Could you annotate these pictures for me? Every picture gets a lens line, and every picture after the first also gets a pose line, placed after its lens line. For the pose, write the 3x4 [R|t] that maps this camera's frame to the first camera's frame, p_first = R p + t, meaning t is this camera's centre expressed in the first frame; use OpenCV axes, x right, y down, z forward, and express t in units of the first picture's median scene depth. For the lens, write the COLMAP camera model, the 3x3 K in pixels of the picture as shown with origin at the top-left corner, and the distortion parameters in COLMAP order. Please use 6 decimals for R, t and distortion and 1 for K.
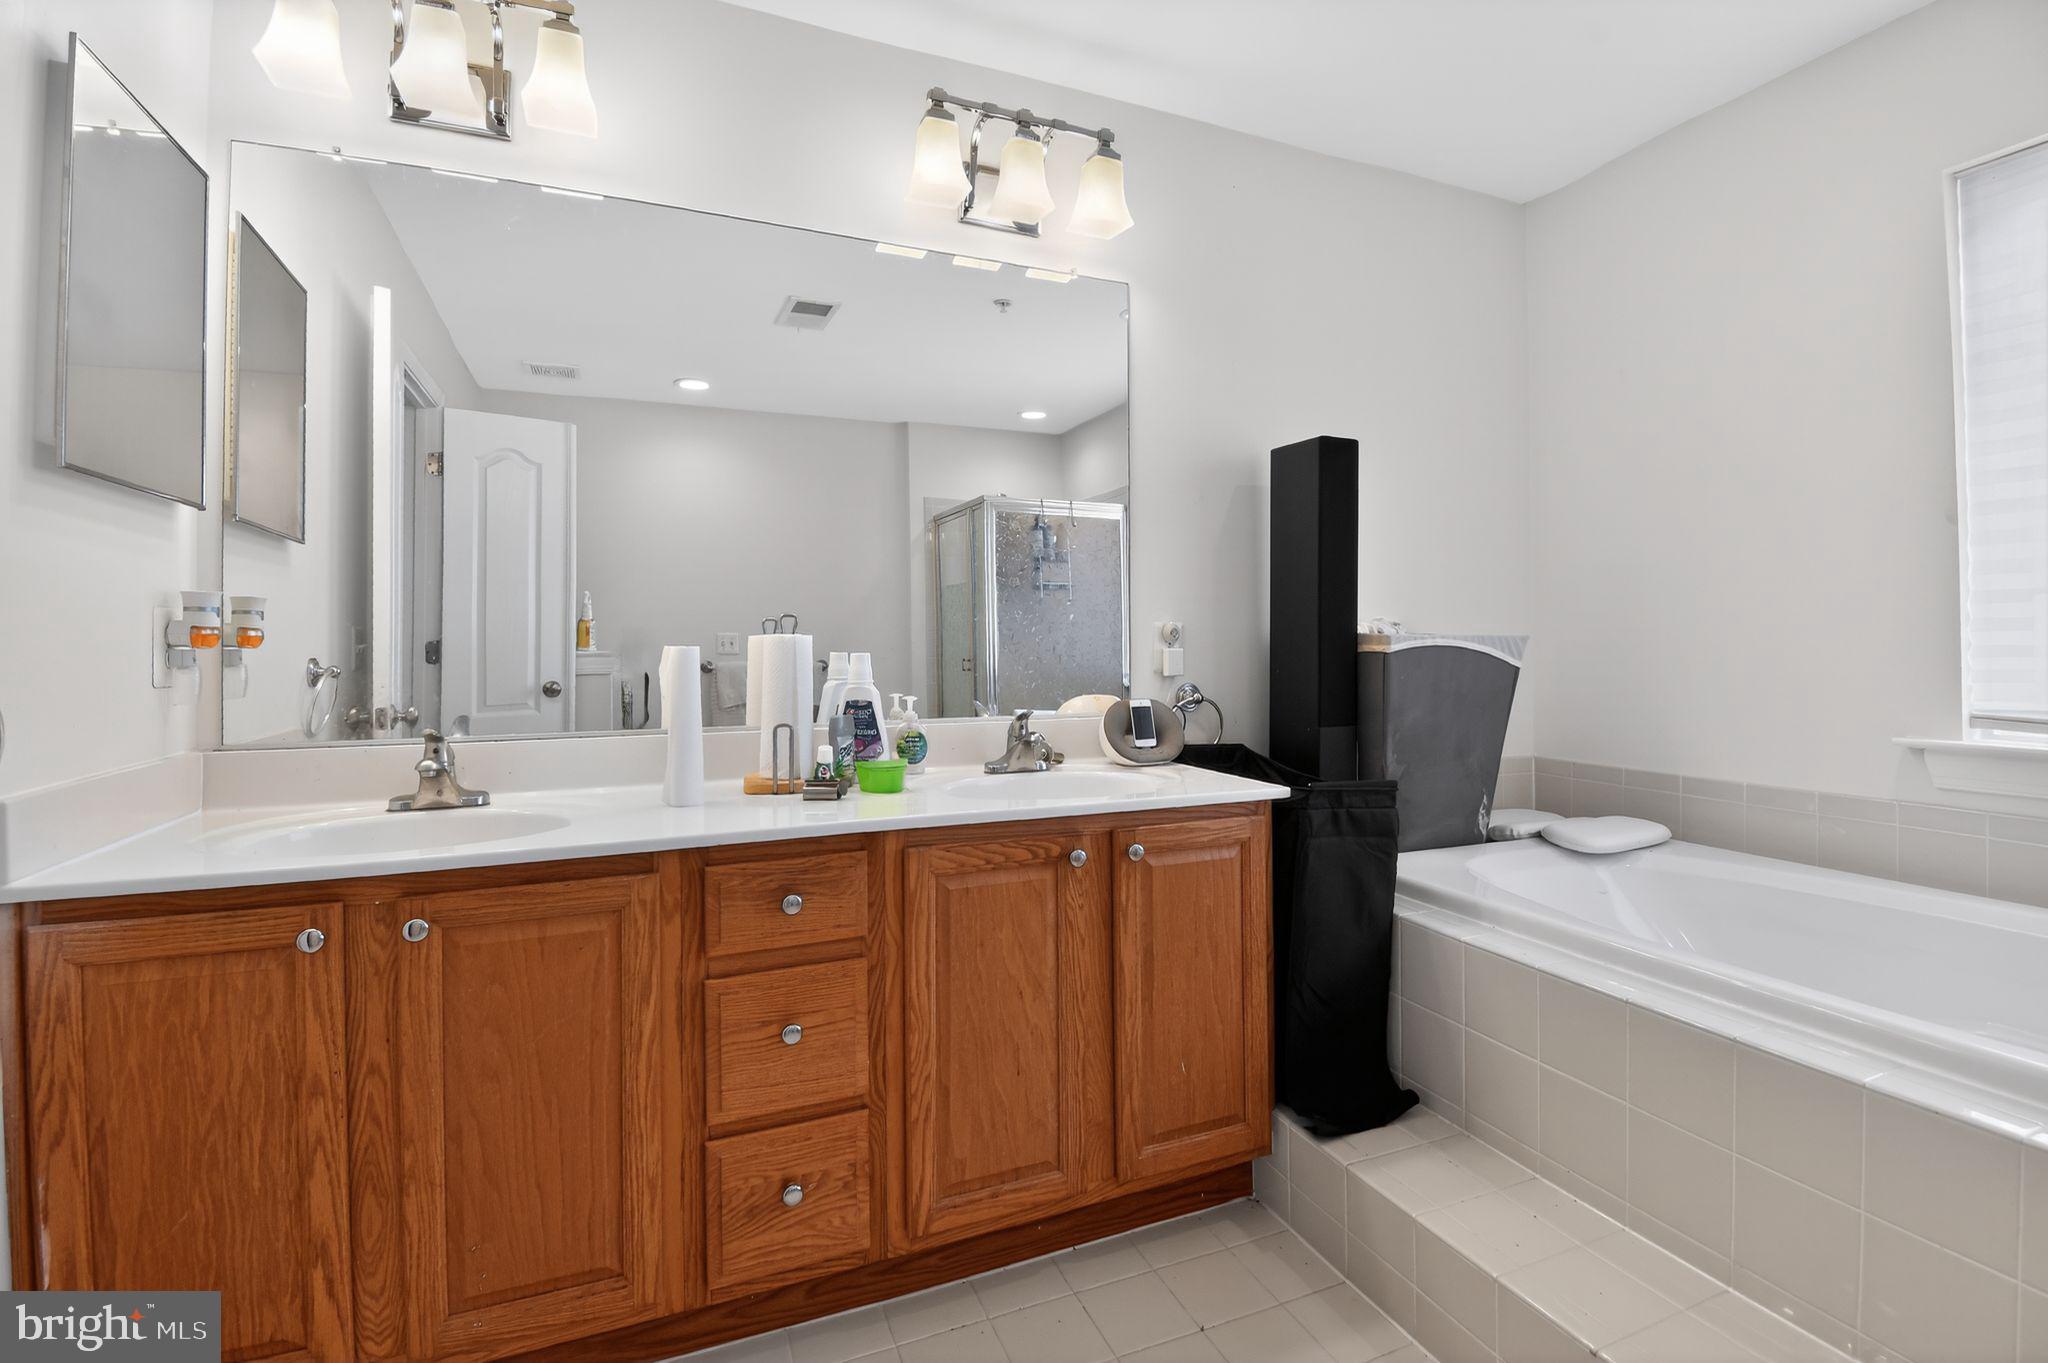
lens RADIAL K [[917.3, 0, 1002.6], [0, 917.3, 648.1], [0, 0, 1]] dist [0.010889, -0.004899]
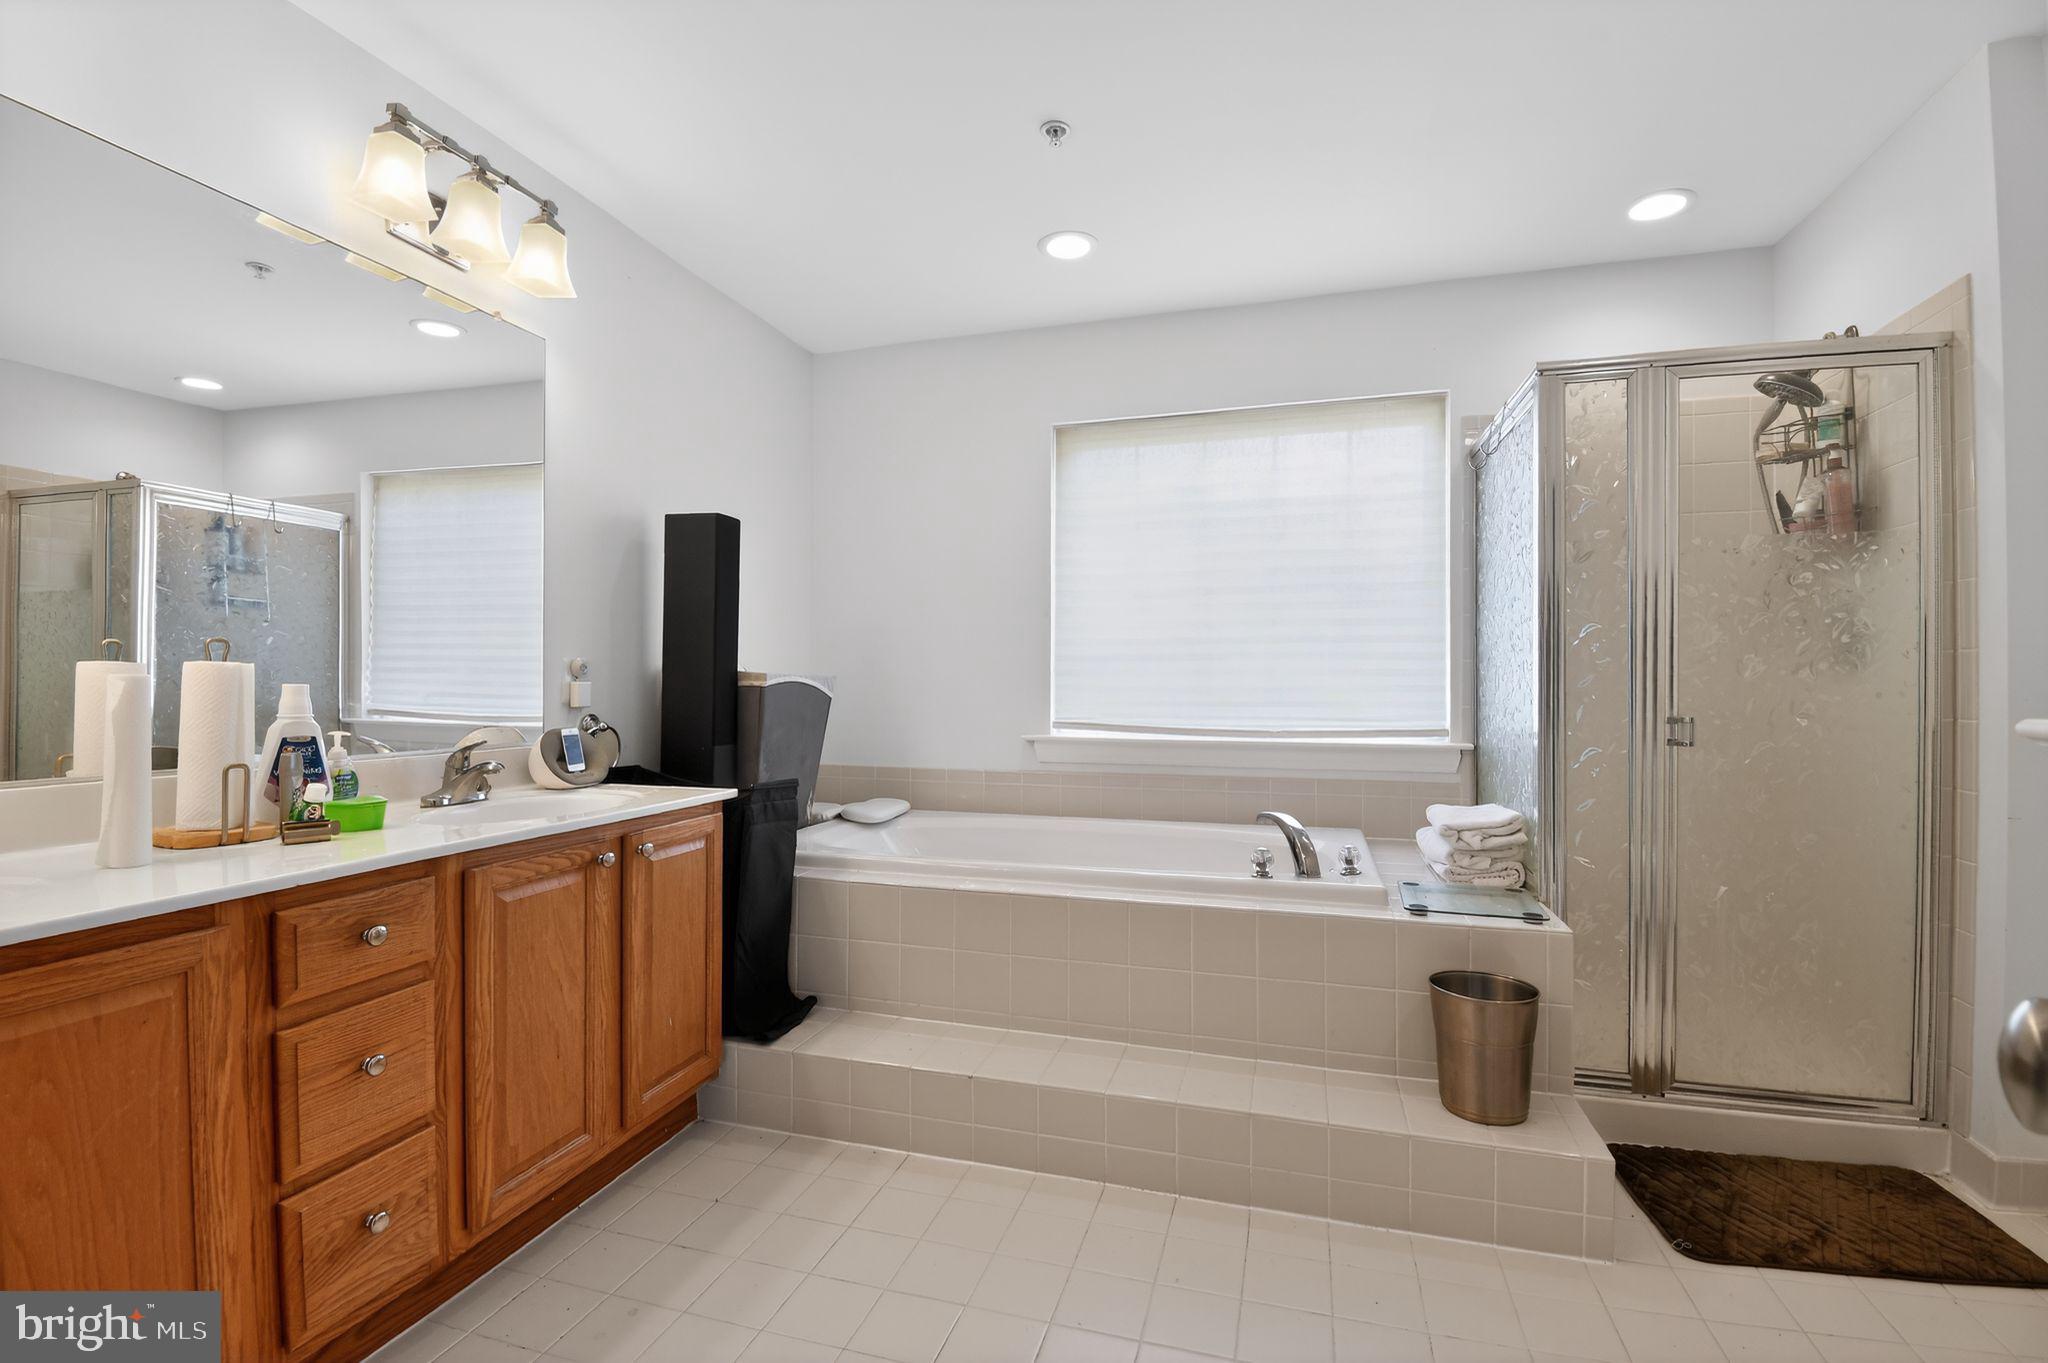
lens RADIAL K [[917.3, 0, 1025.9], [0, 917.3, 683.4], [0, 0, 1]] dist [0.010889, -0.004899]
pose [[0.630107, 0.007454, 0.776472, -0.445820], [-0.007253, 0.999967, -0.003714, 0.003104], [-0.776474, -0.003292, 0.630141, -0.141412]]
